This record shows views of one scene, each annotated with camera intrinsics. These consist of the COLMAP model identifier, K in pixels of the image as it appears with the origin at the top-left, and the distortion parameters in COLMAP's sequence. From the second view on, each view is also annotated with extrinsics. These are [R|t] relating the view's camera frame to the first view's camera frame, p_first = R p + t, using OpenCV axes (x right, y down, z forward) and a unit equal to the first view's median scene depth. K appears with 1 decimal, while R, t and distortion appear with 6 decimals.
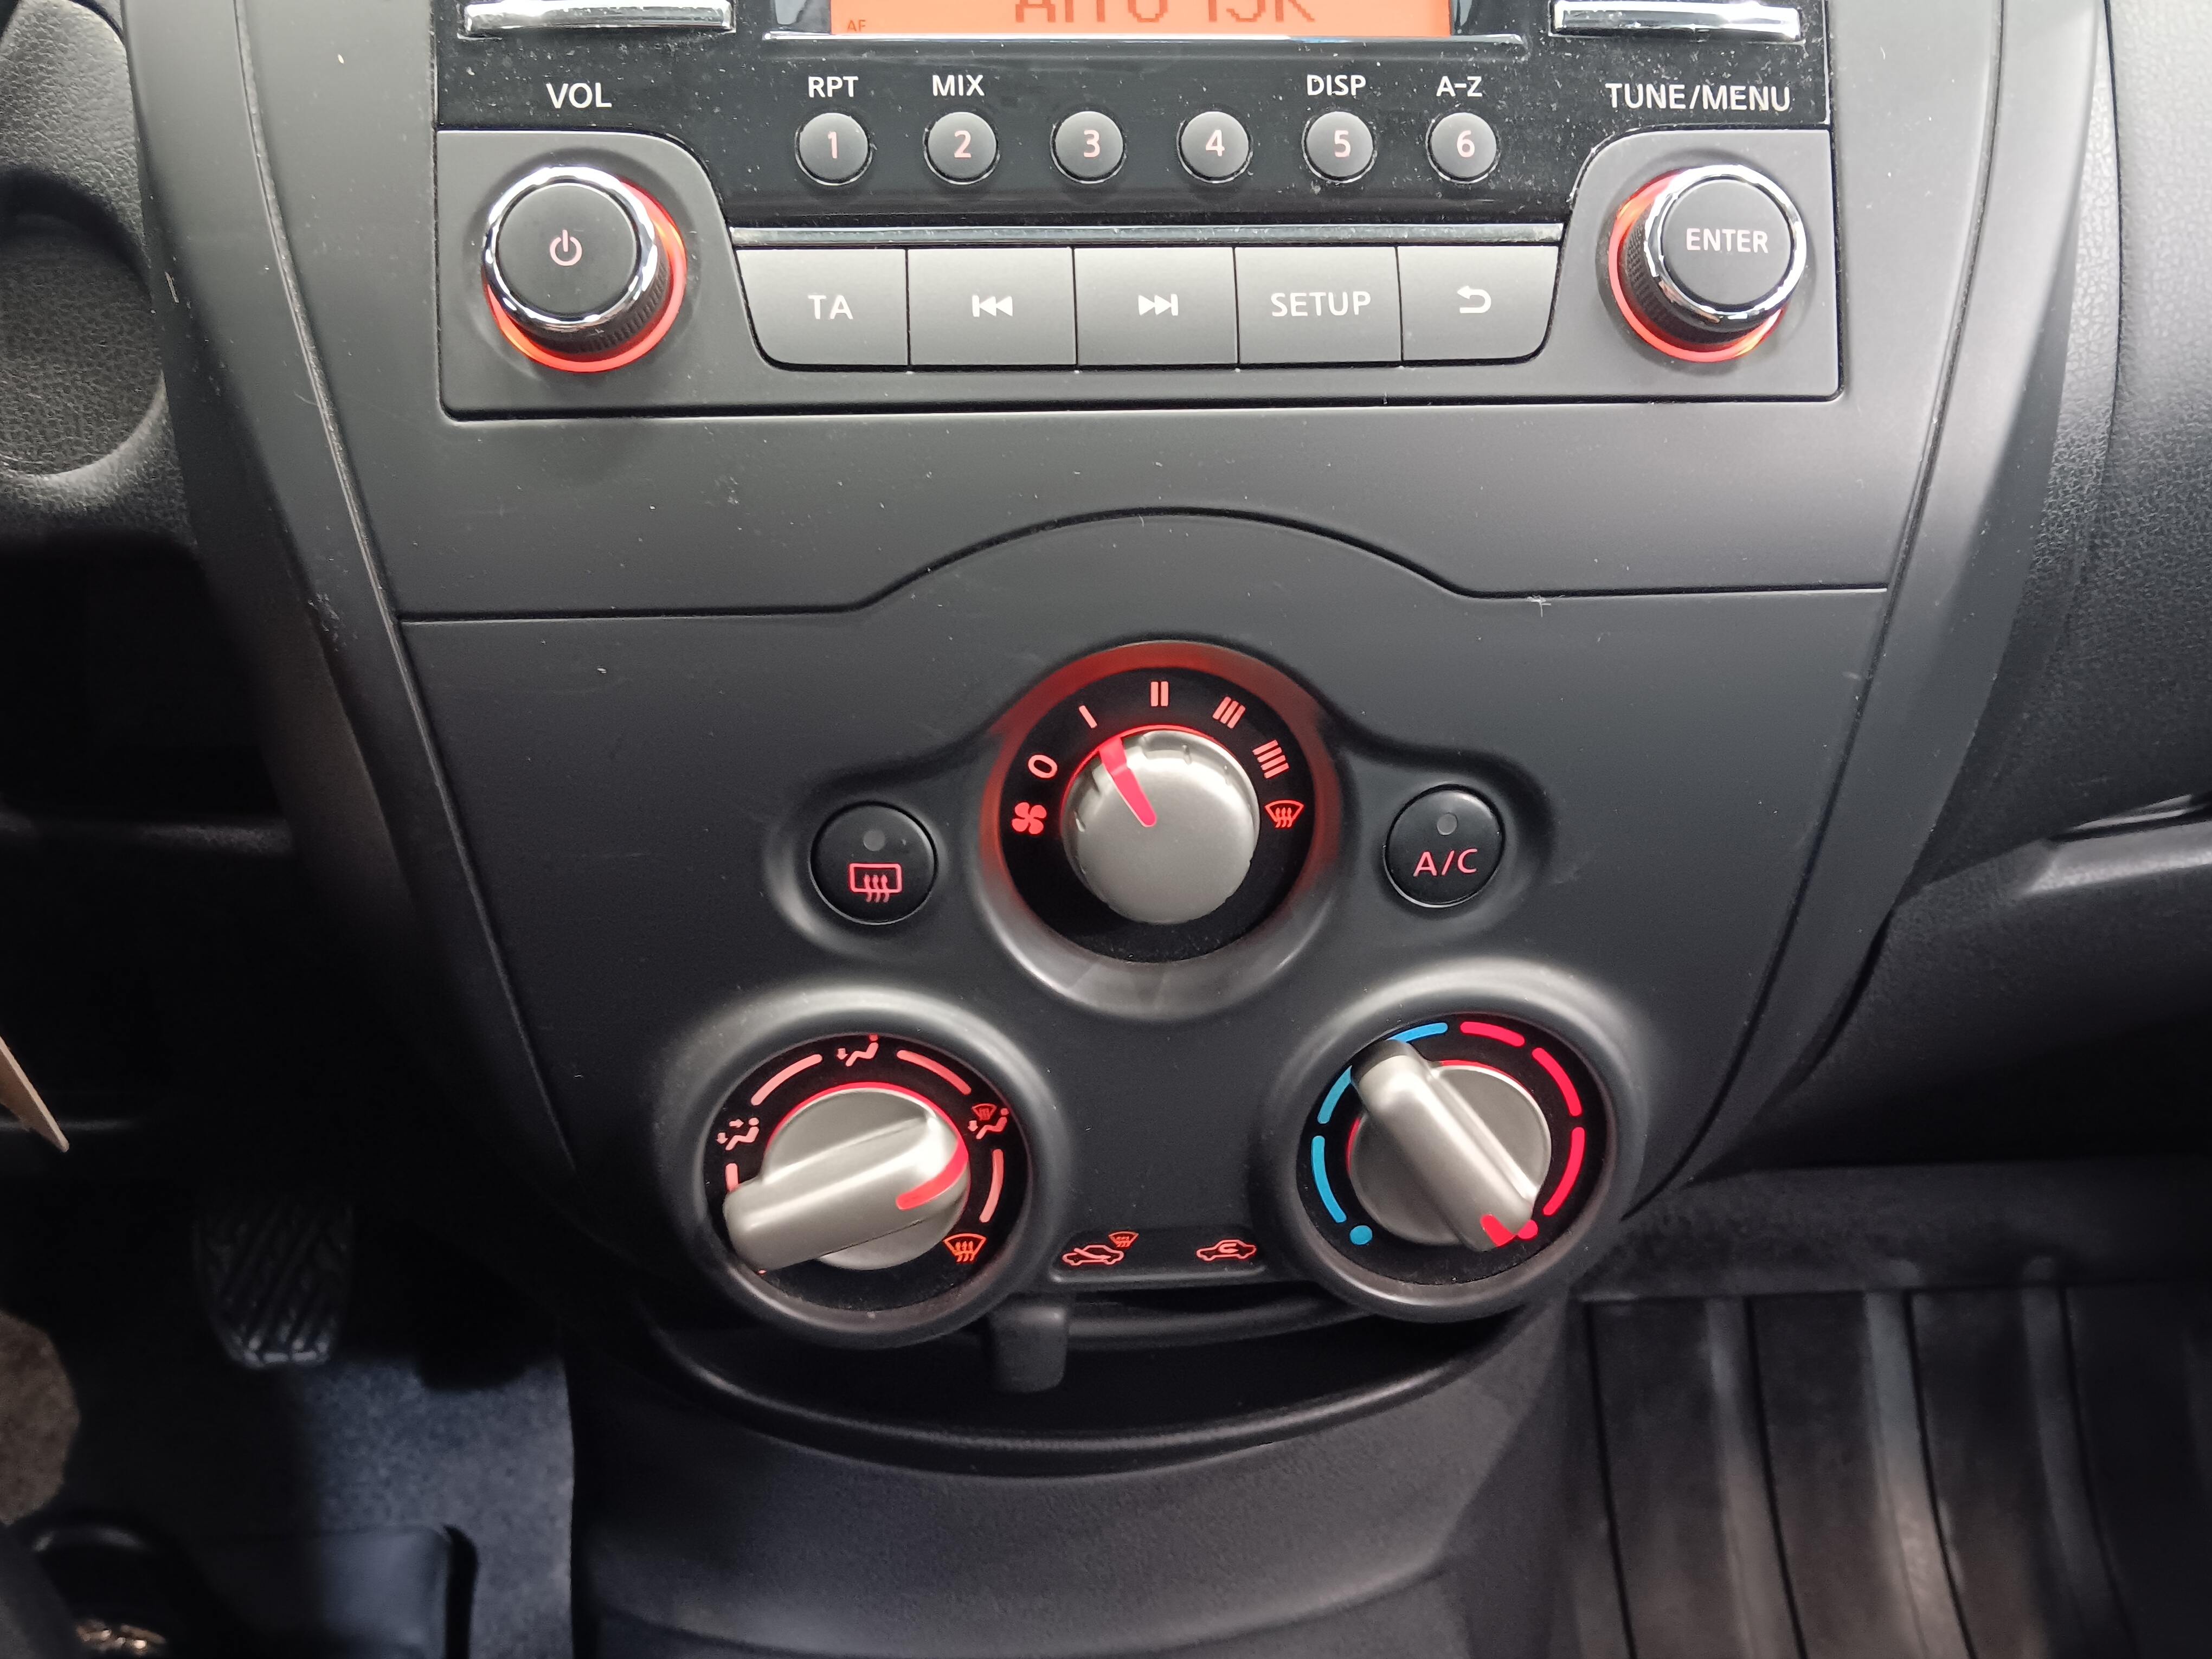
lens RADIAL K [[1972.1, 0, 1105.1], [0, 1972.1, 865.8], [0, 0, 1]] dist [0.087822, -0.189066]
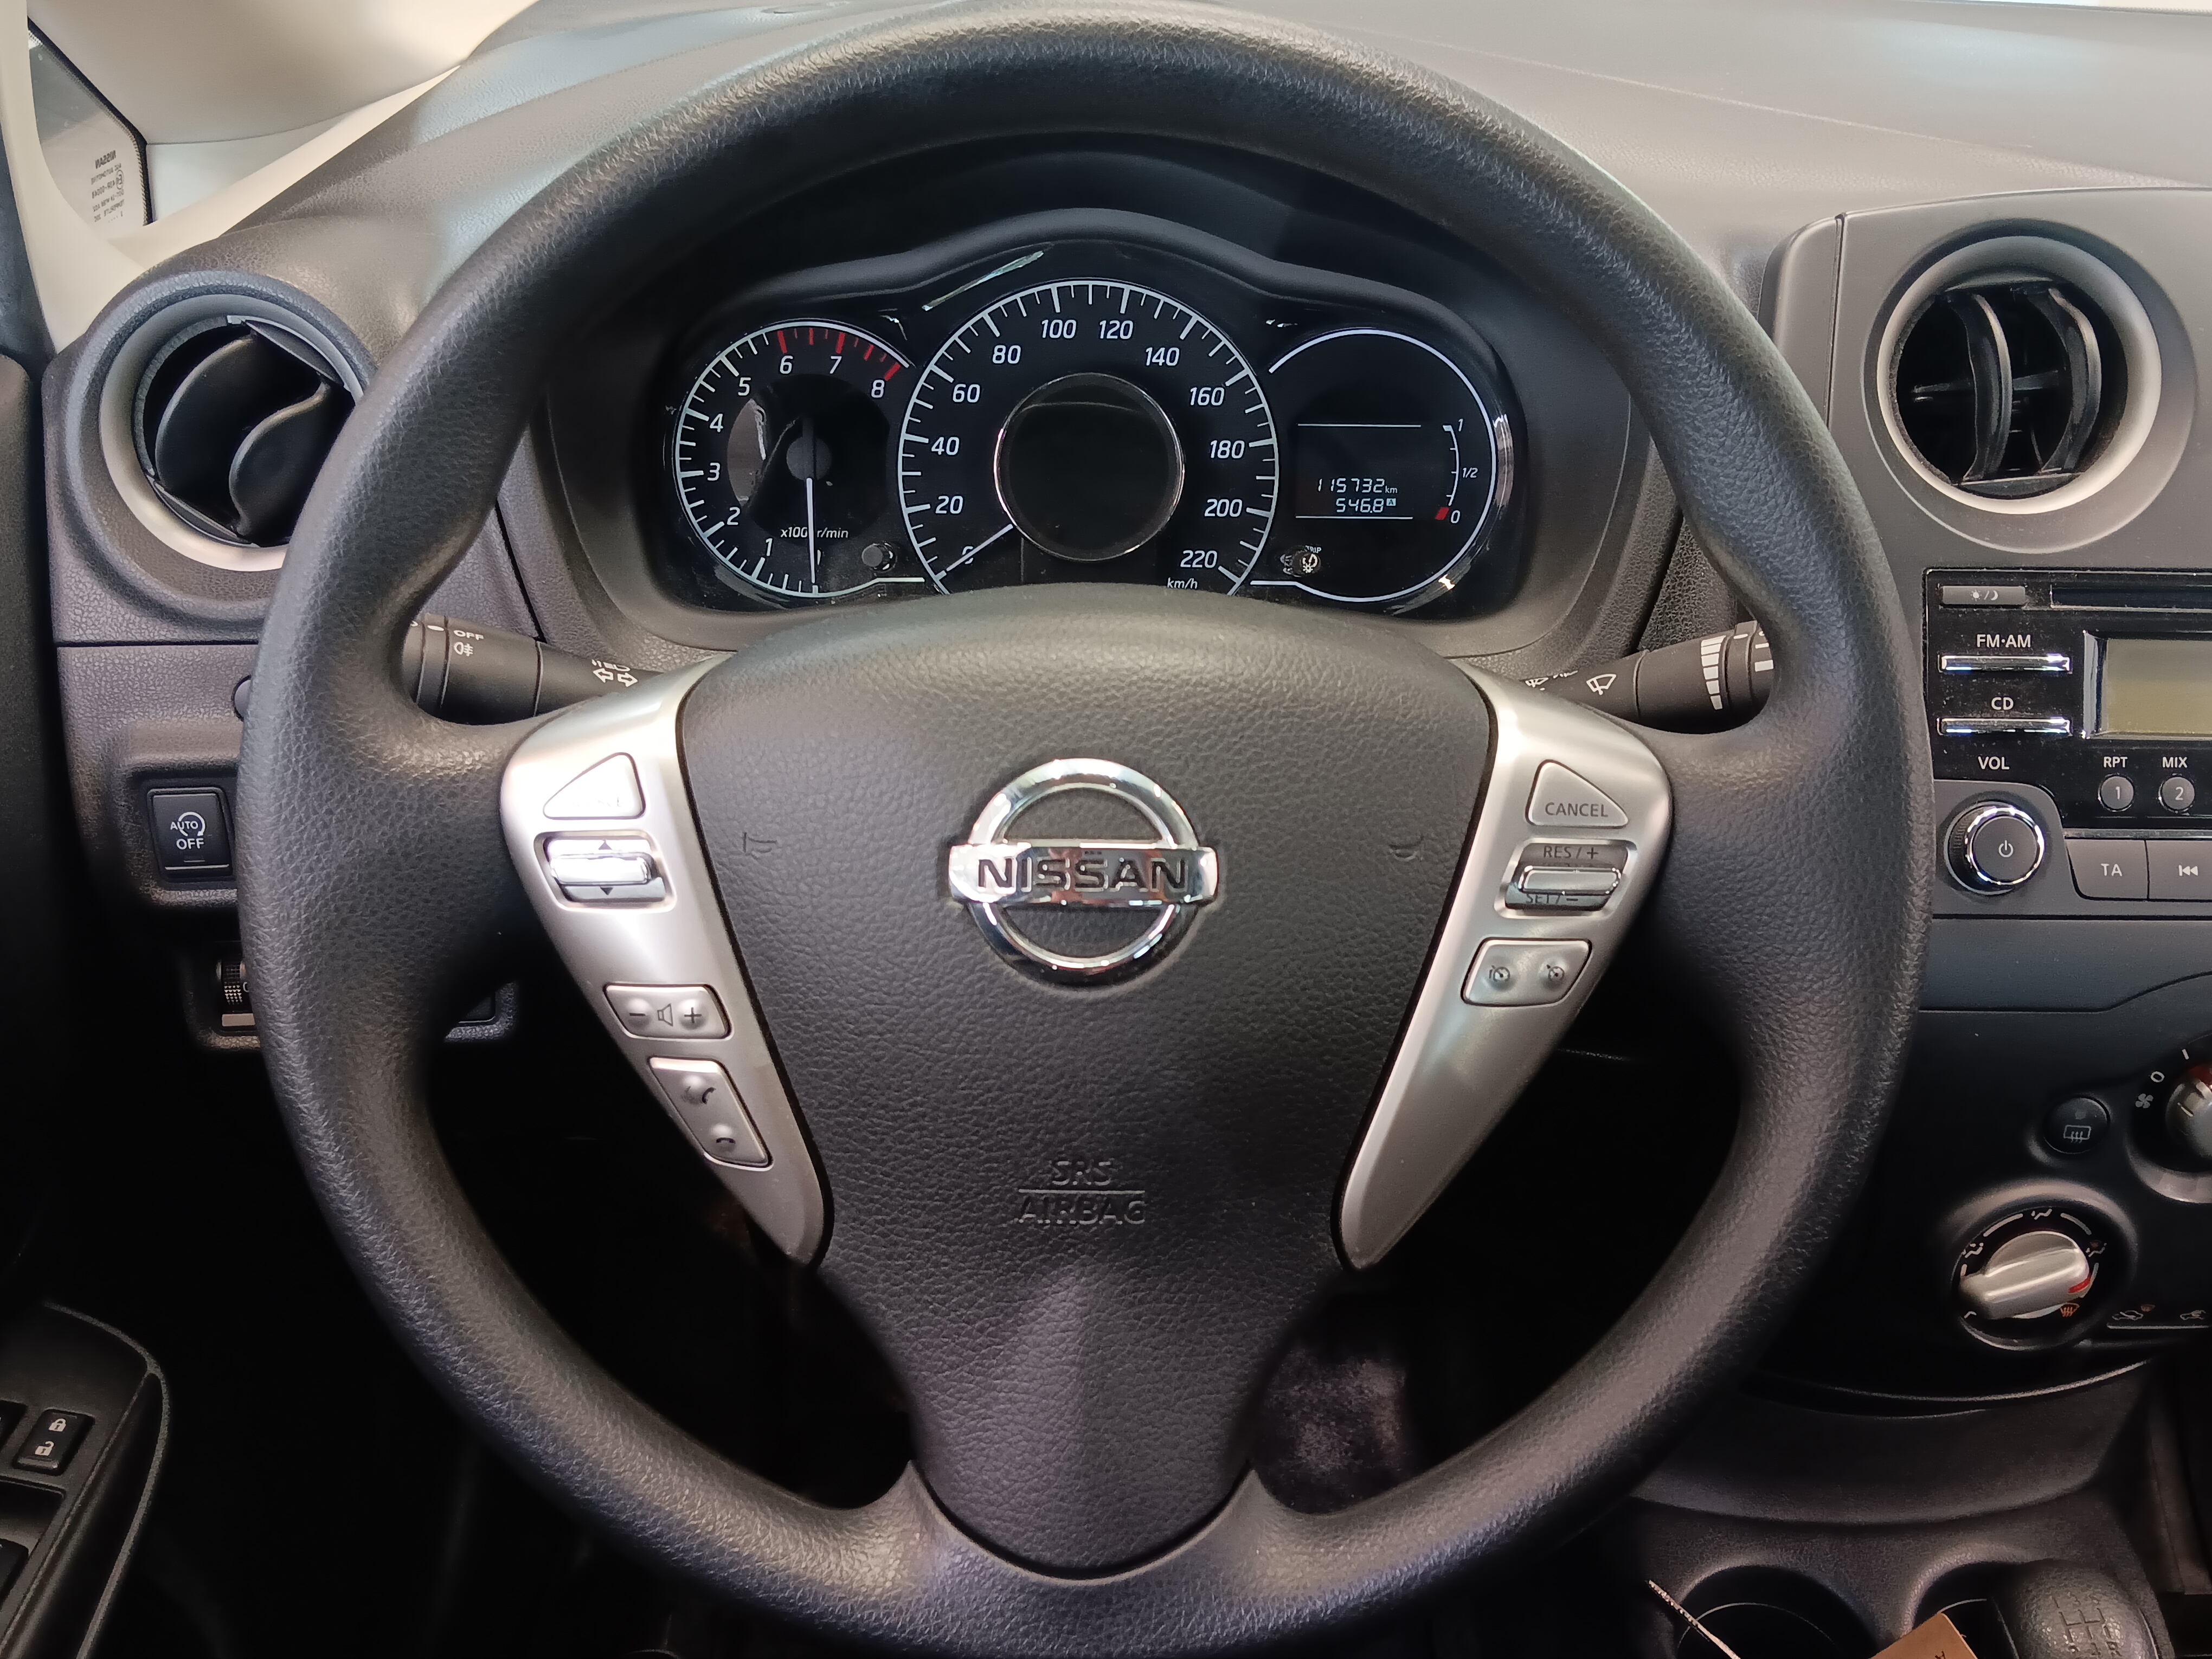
lens RADIAL K [[1972.1, 0, 1105.1], [0, 1972.1, 865.8], [0, 0, 1]] dist [0.087822, -0.189066]
pose [[0.998708, 0.035083, -0.036750, -1.066292], [-0.033301, 0.998291, 0.048030, -0.337268], [0.038373, -0.046744, 0.998170, -1.067740]]
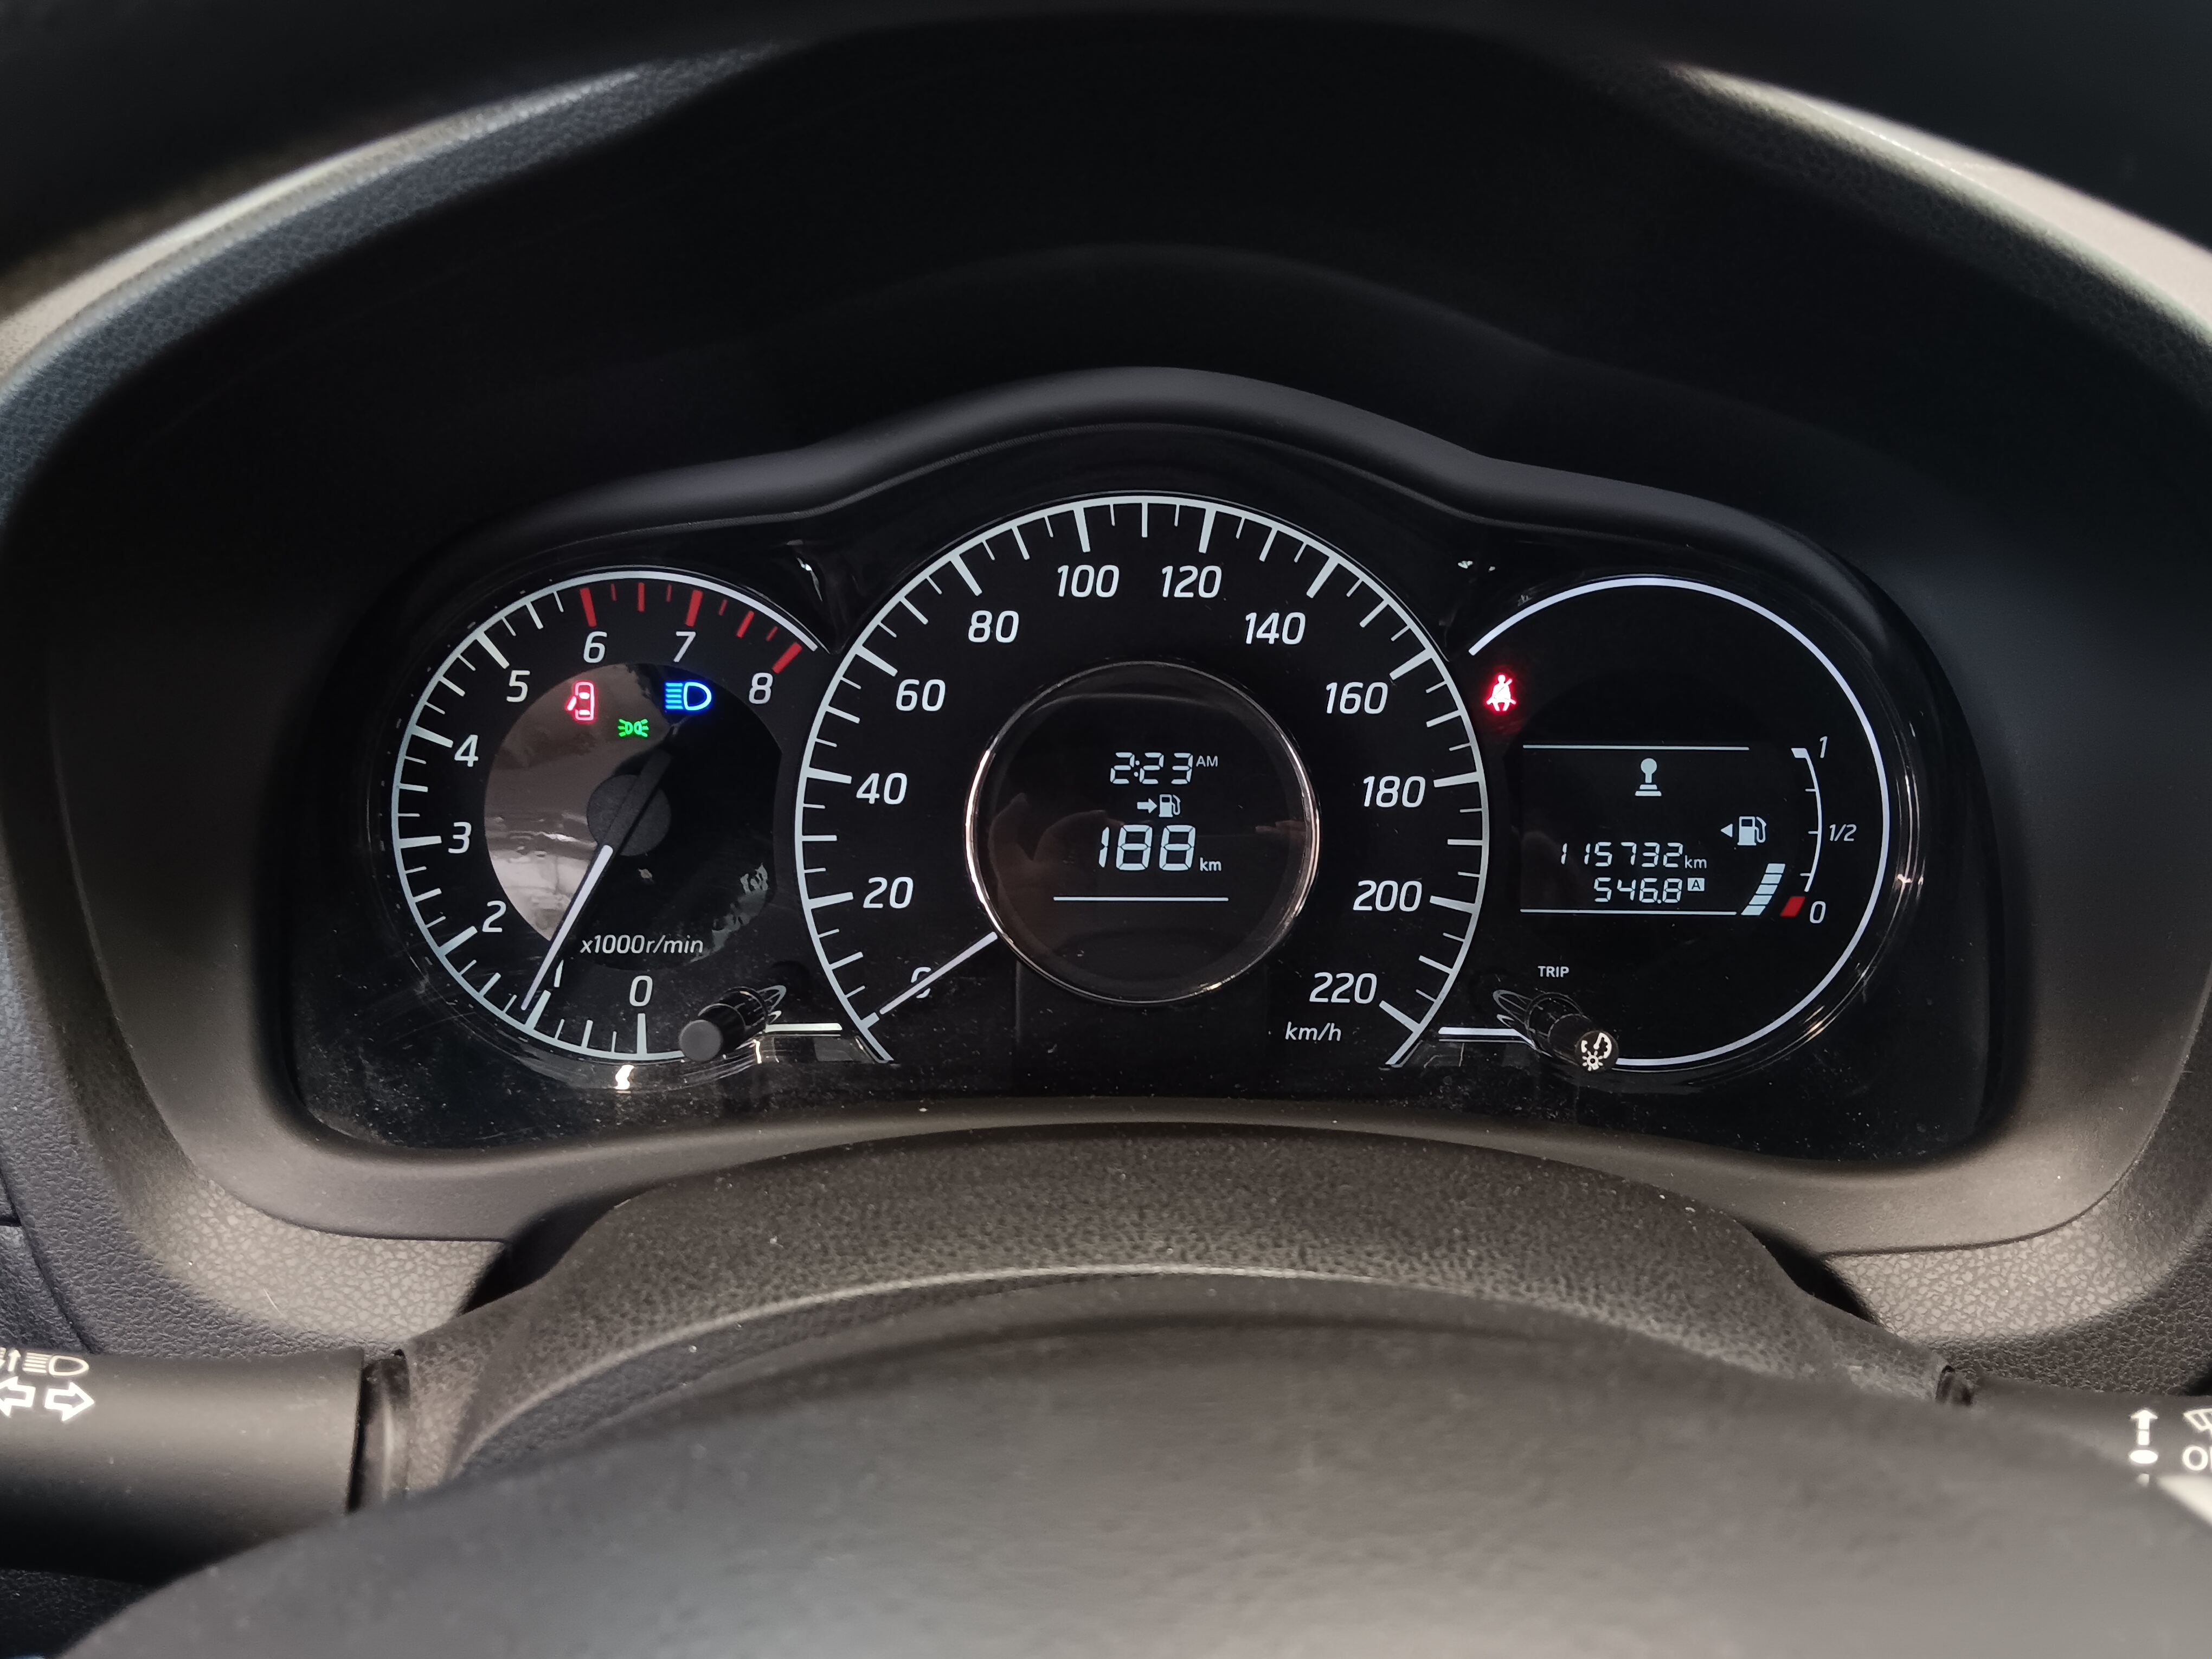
lens RADIAL K [[1972.1, 0, 1105.1], [0, 1972.1, 865.8], [0, 0, 1]] dist [0.087822, -0.189066]
pose [[0.997131, 0.029644, -0.069648, -1.122629], [-0.033448, 0.997975, -0.054104, -0.601989], [0.067903, 0.056278, 0.996103, 0.027047]]
